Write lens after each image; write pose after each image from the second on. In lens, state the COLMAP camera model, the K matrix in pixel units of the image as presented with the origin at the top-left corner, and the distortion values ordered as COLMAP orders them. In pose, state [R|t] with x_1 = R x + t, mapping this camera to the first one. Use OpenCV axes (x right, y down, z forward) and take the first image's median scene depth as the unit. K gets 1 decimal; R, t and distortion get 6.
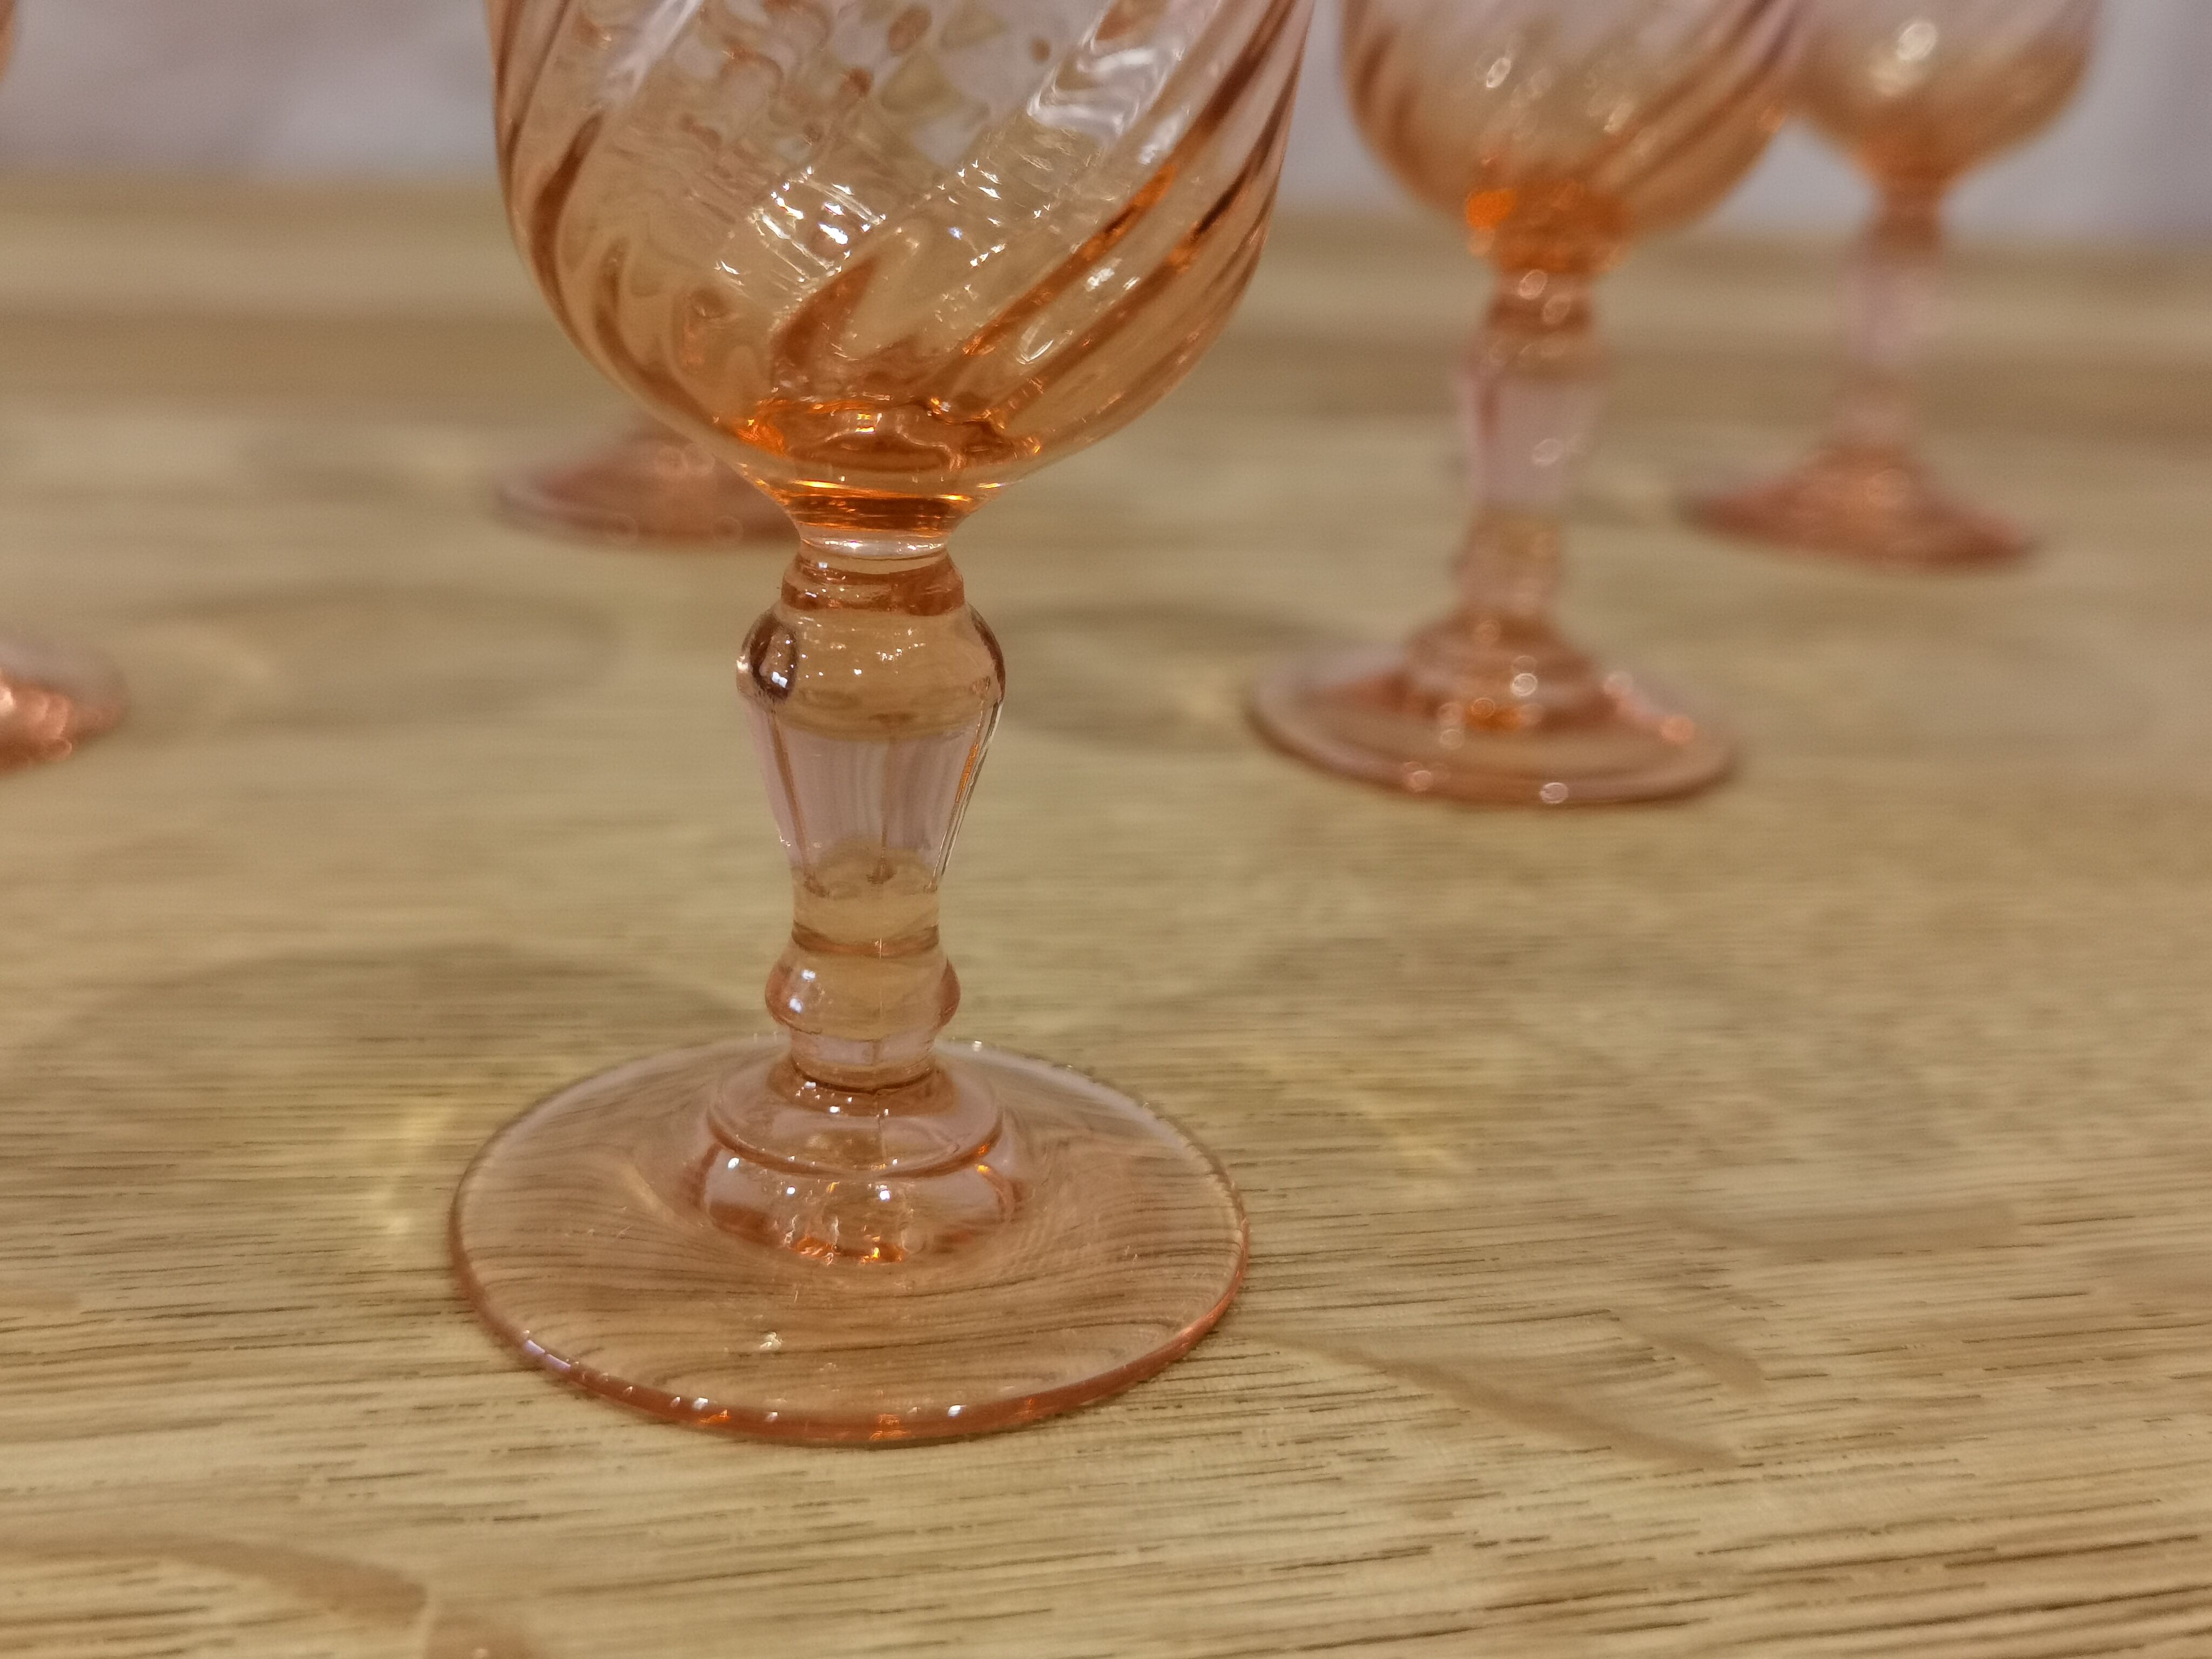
lens RADIAL K [[2625.8, 0, 1106.0], [0, 2625.8, 829.5], [0, 0, 1]] dist [-0.228373, 0.511887]
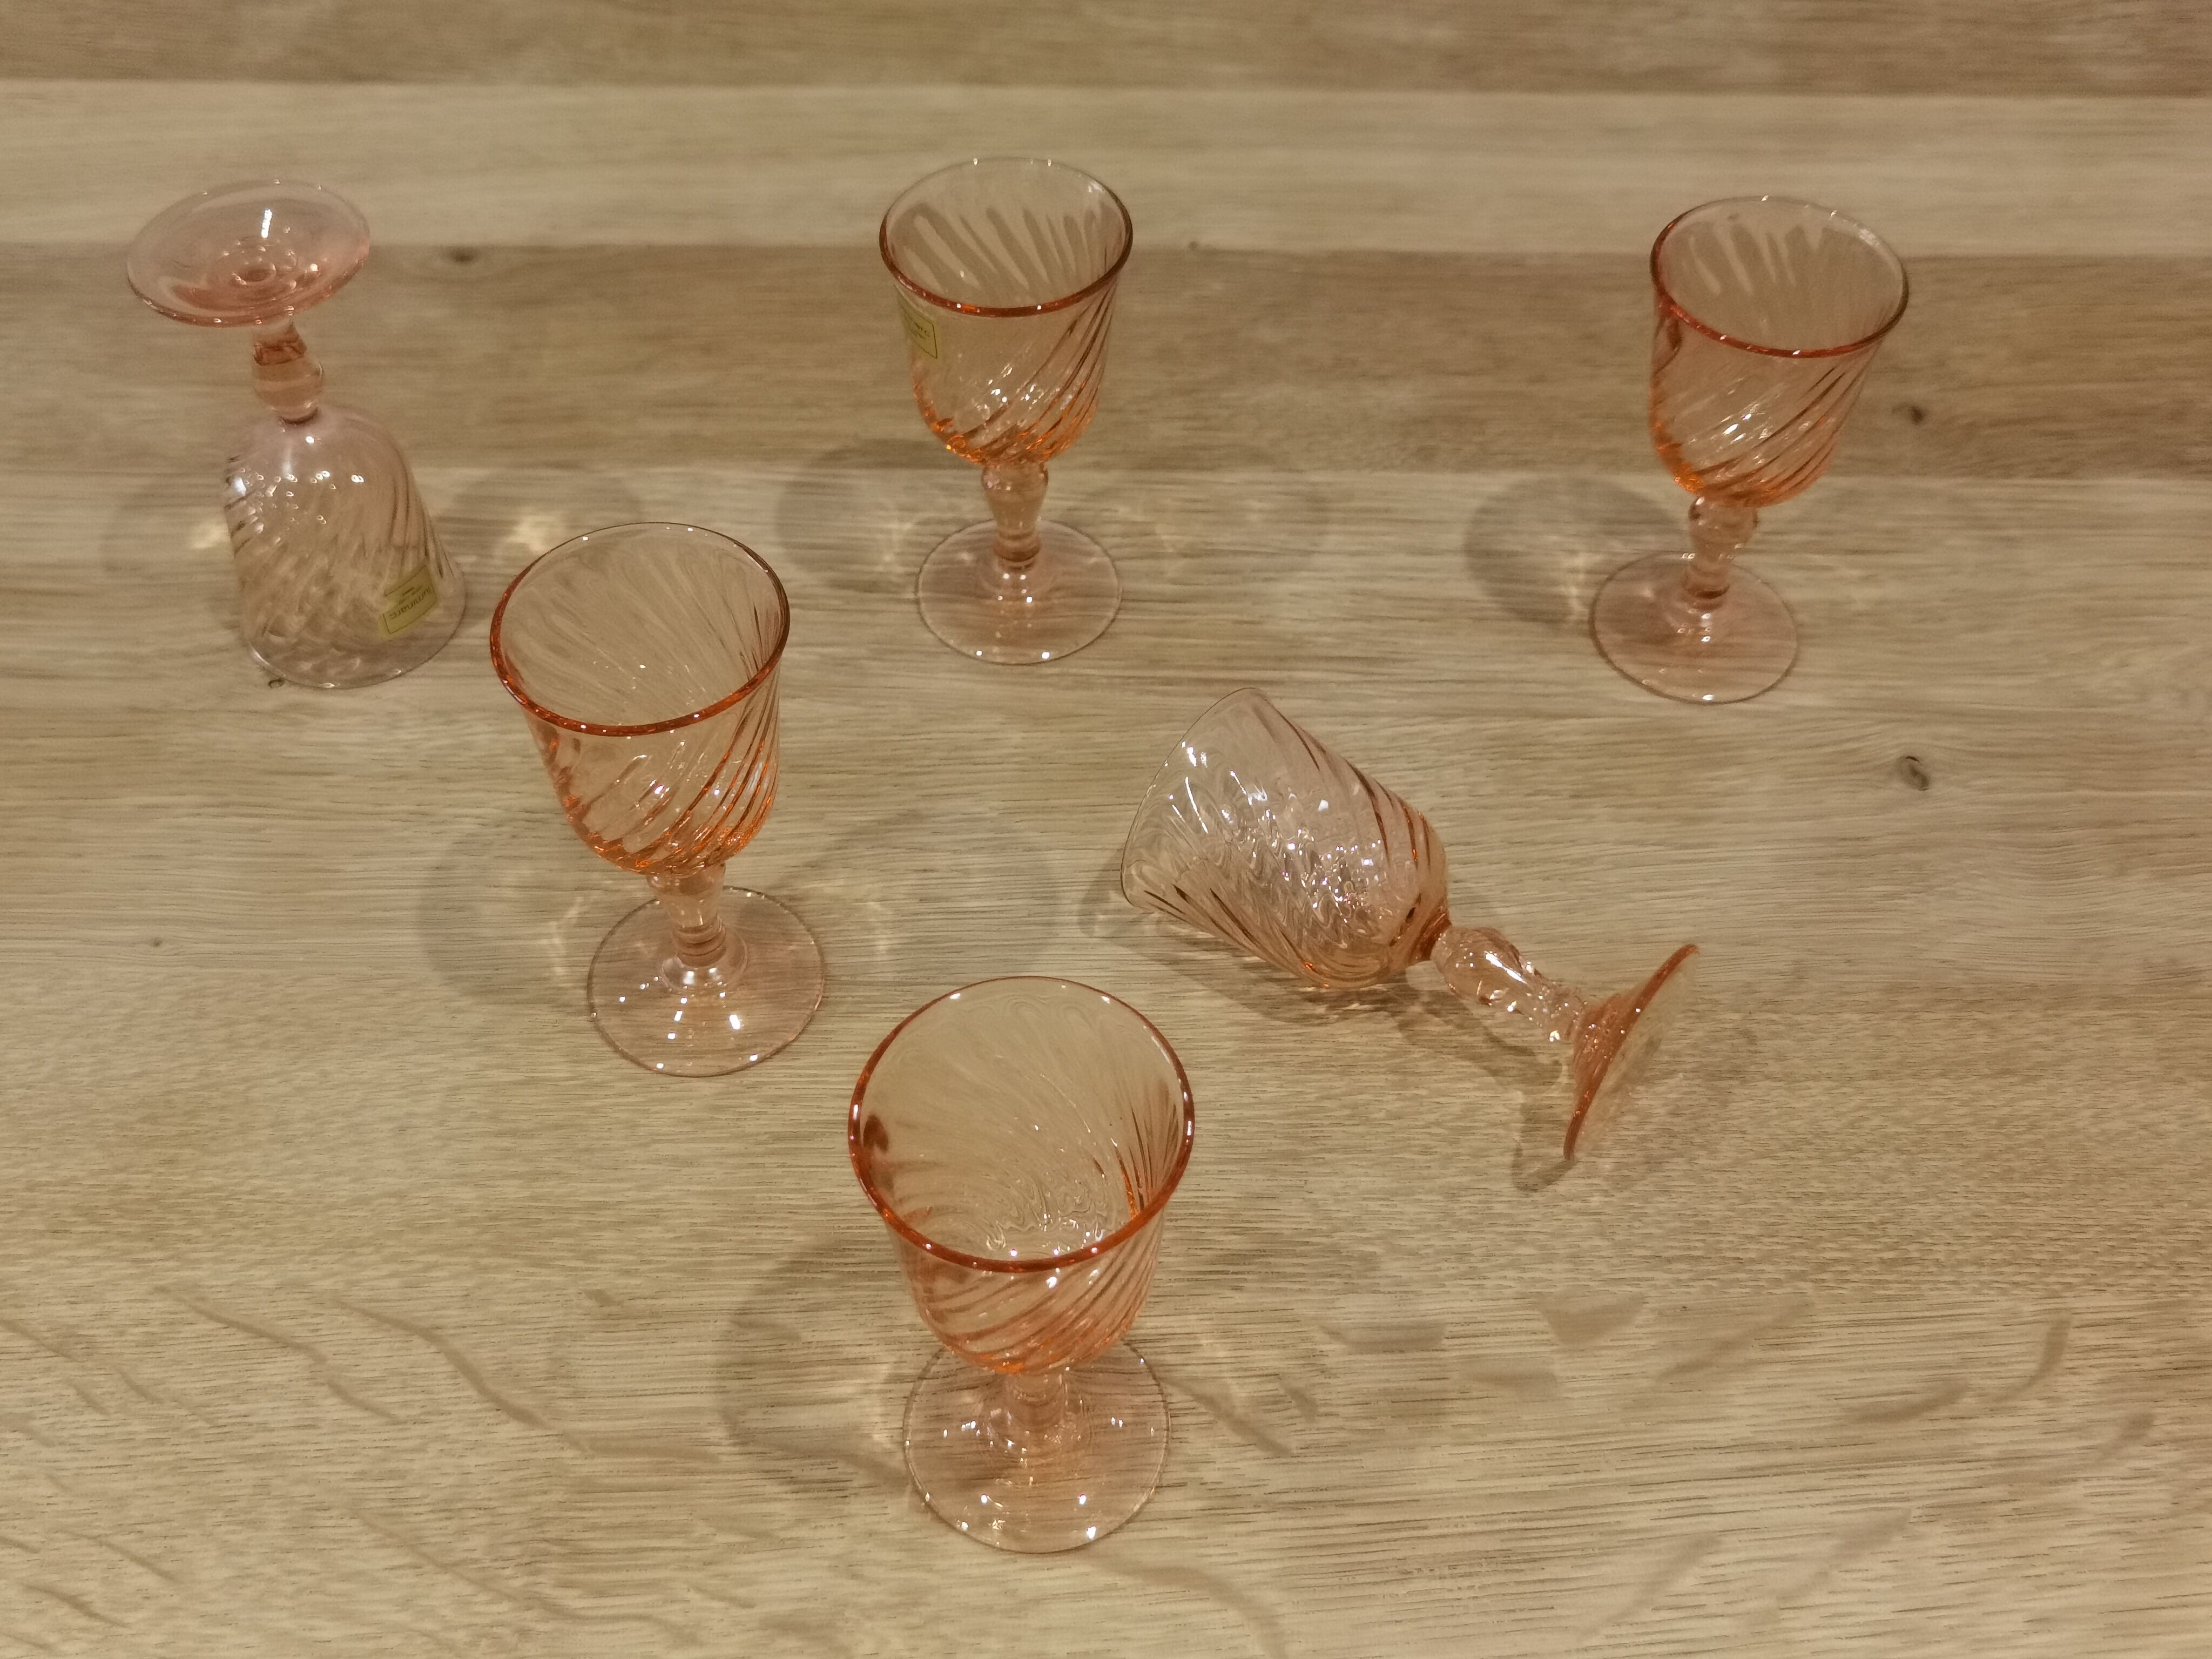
lens RADIAL K [[2508.1, 0, 1106.0], [0, 2508.1, 829.5], [0, 0, 1]] dist [-0.121673, 0.317965]
pose [[0.983929, 0.085242, -0.156901, 0.410015], [0.000276, 0.877969, 0.478718, -1.841512], [0.178562, -0.471067, 0.863835, -1.323141]]
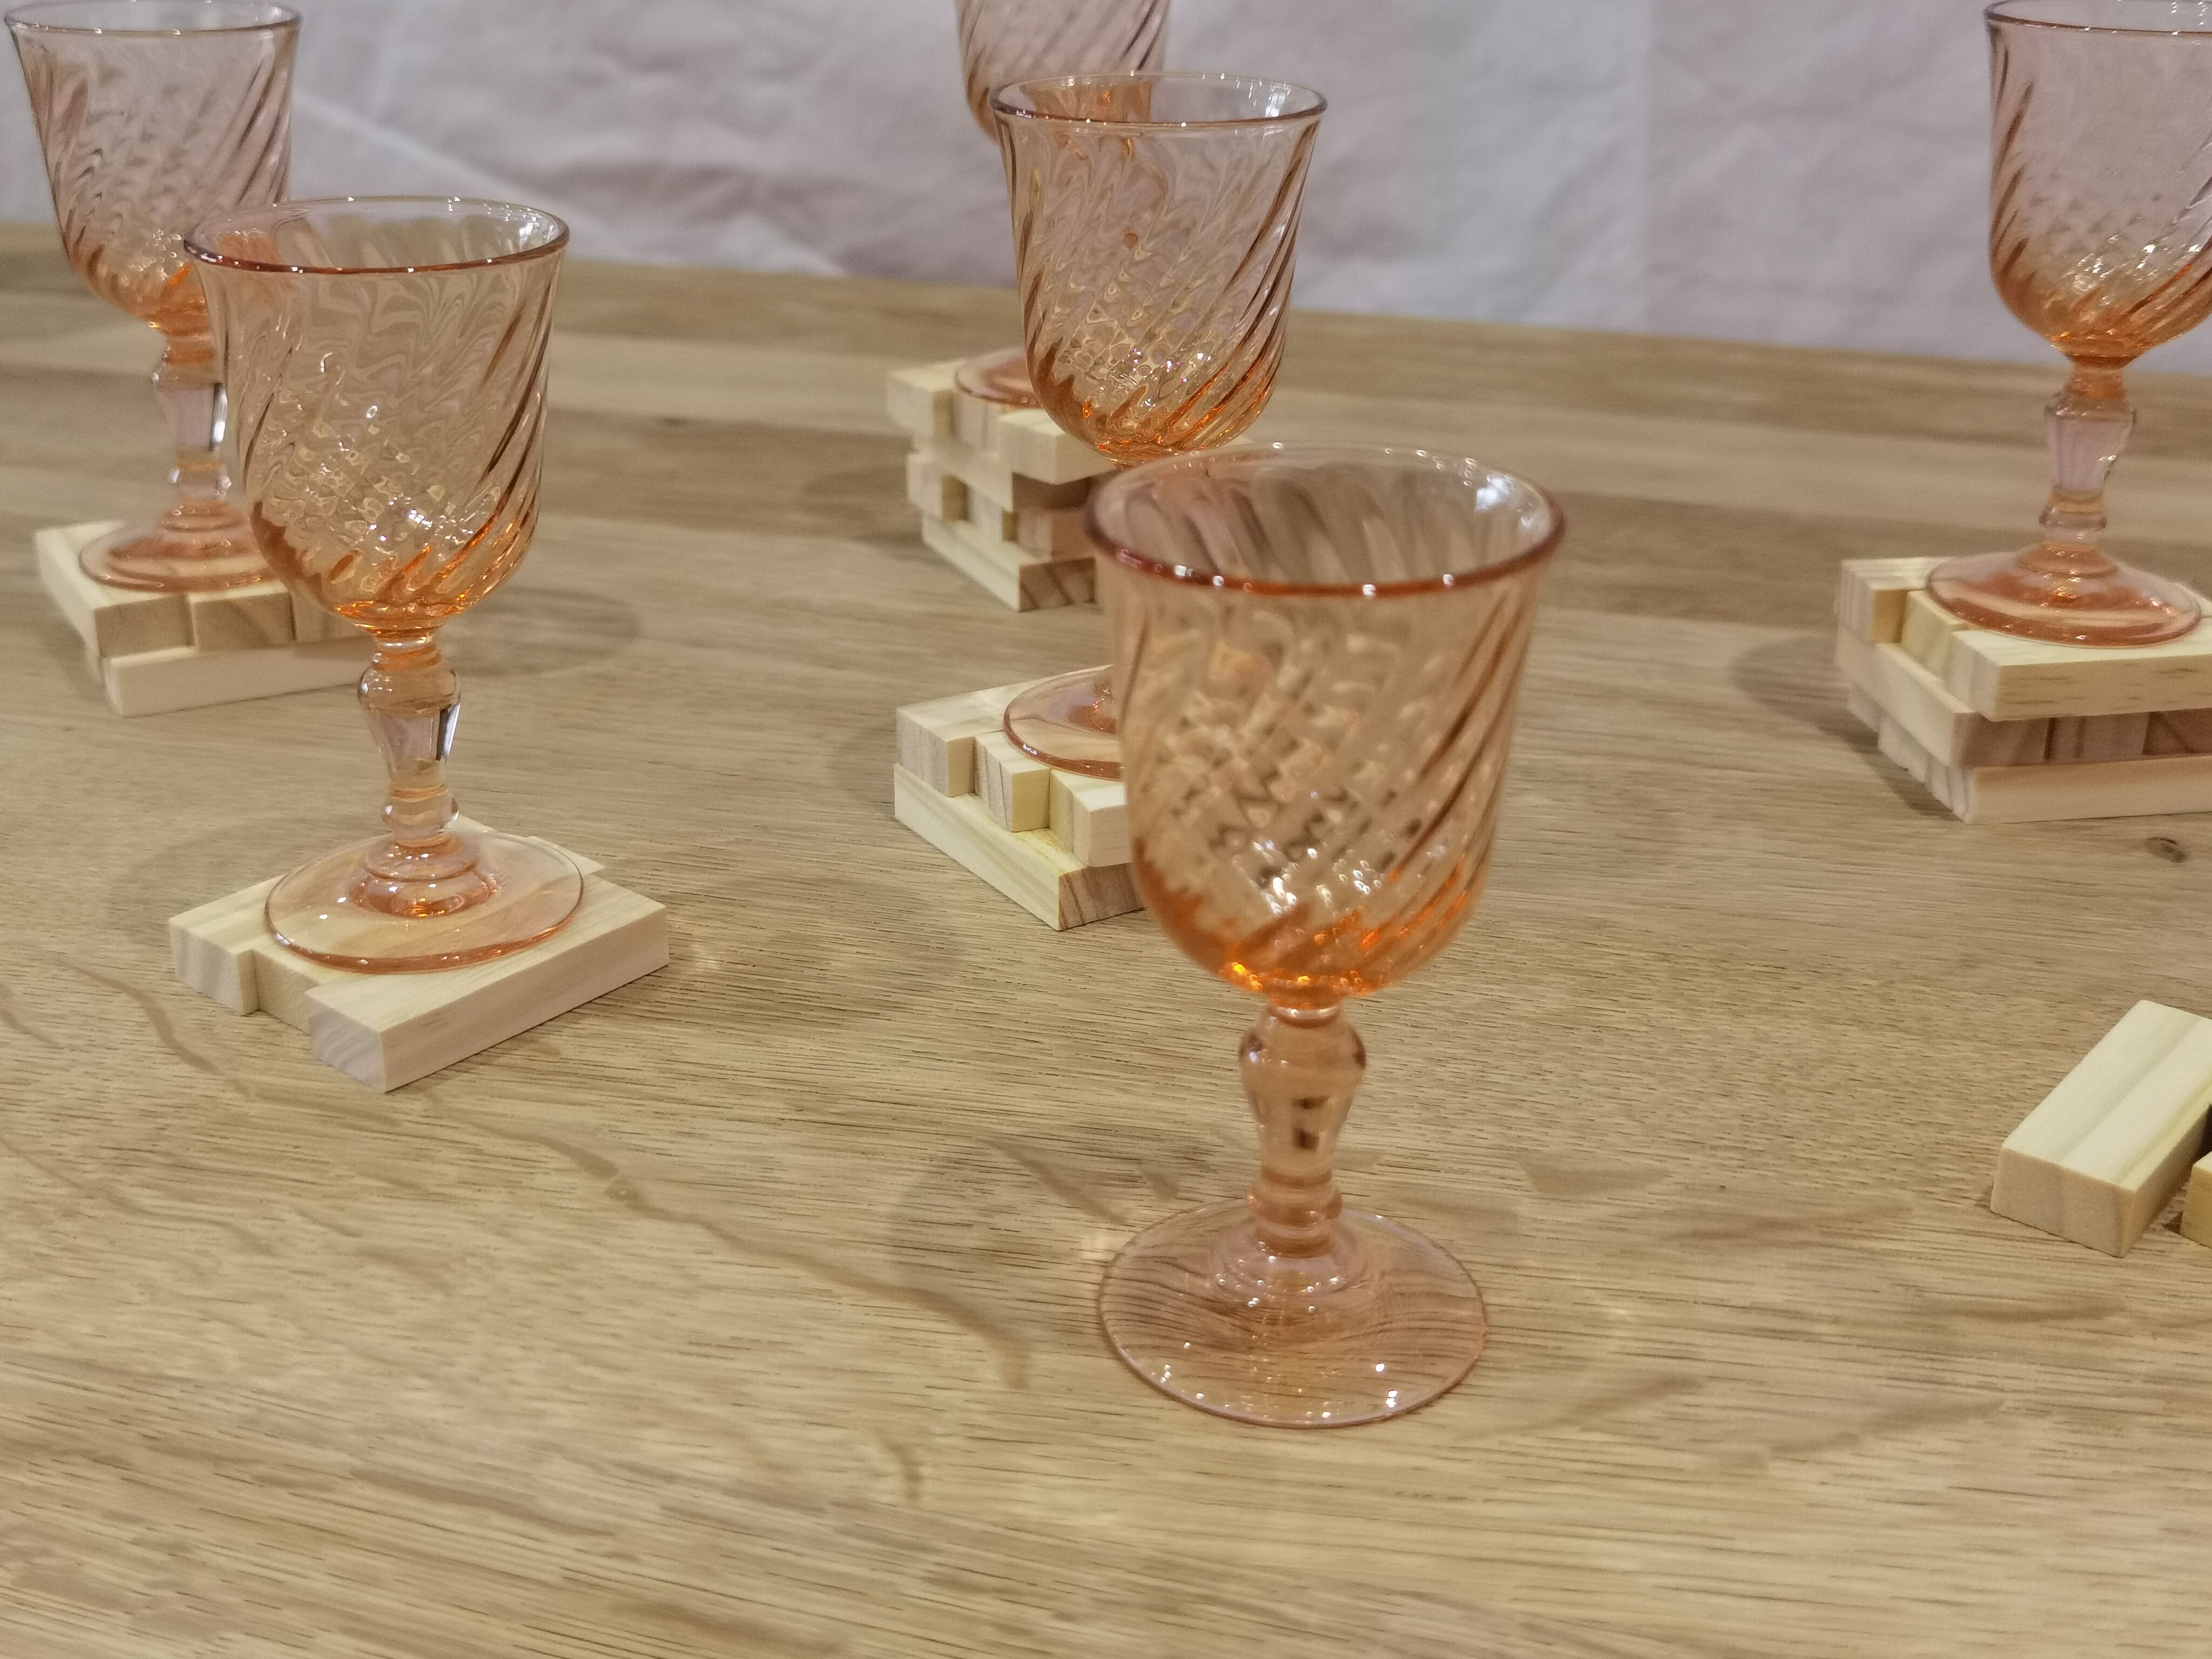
lens RADIAL K [[2682.6, 0, 1106.0], [0, 2682.6, 829.5], [0, 0, 1]] dist [-0.125424, 0.326245]
pose [[0.915407, 0.120618, -0.384033, 1.048079], [-0.106162, 0.992614, 0.058709, -0.241211], [0.388278, -0.012973, 0.921451, -1.186428]]
